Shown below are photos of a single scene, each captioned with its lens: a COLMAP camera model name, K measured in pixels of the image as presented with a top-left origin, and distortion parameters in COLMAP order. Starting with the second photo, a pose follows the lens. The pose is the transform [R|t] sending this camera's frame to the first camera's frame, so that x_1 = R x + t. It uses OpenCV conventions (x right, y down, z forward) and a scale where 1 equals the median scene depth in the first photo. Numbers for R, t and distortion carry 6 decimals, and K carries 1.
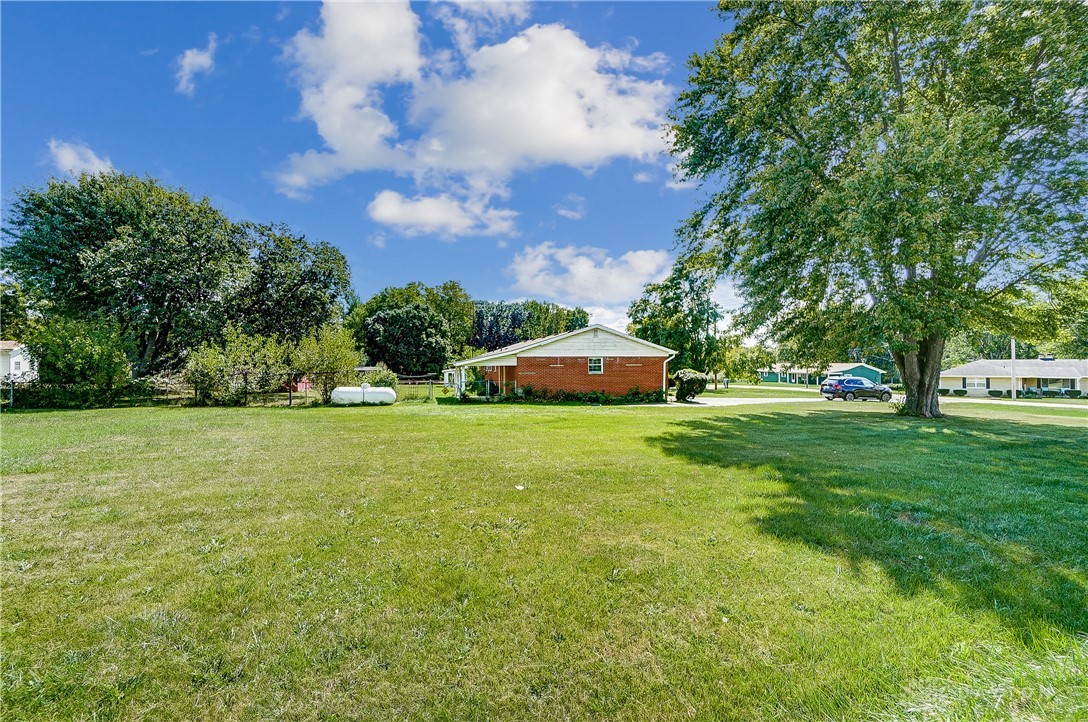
lens RADIAL K [[471.7, 0, 543.8], [0, 471.7, 363.6], [0, 0, 1]] dist [-0.003148, 0.001082]
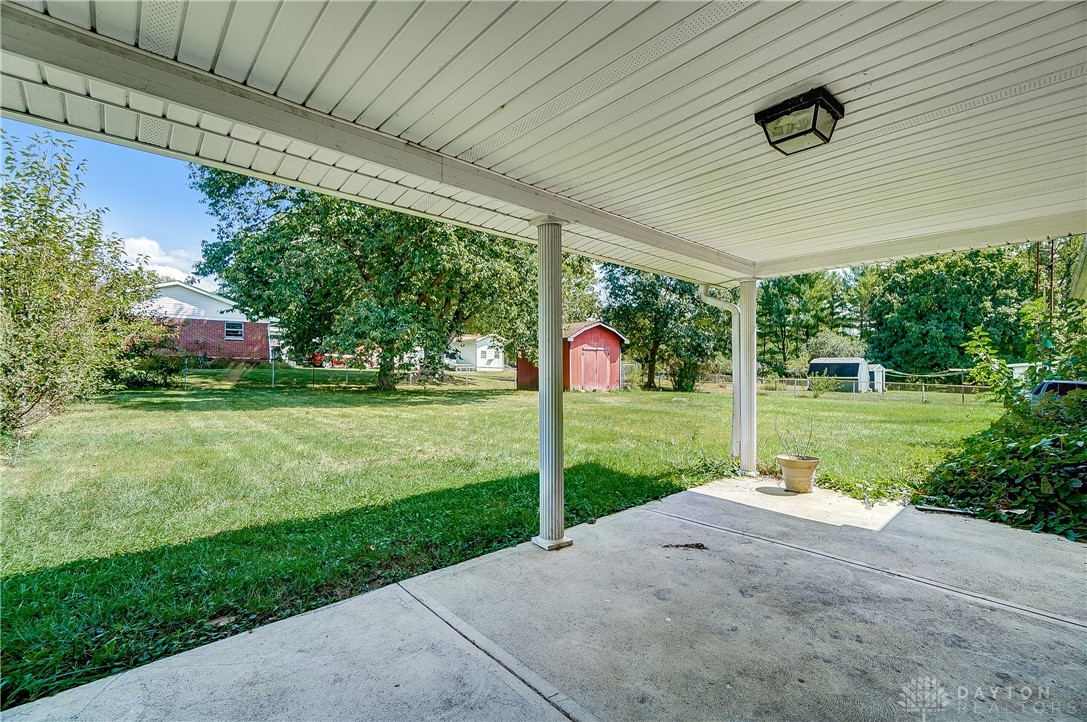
lens RADIAL K [[471.3, 0, 542.7], [0, 471.3, 362.0], [0, 0, 1]] dist [-0.003148, 0.001082]
pose [[0.498144, 0.000921, -0.867094, -0.042933], [-0.007090, 0.999970, -0.003011, 0.012625], [0.867066, 0.007647, 0.498135, 0.297396]]
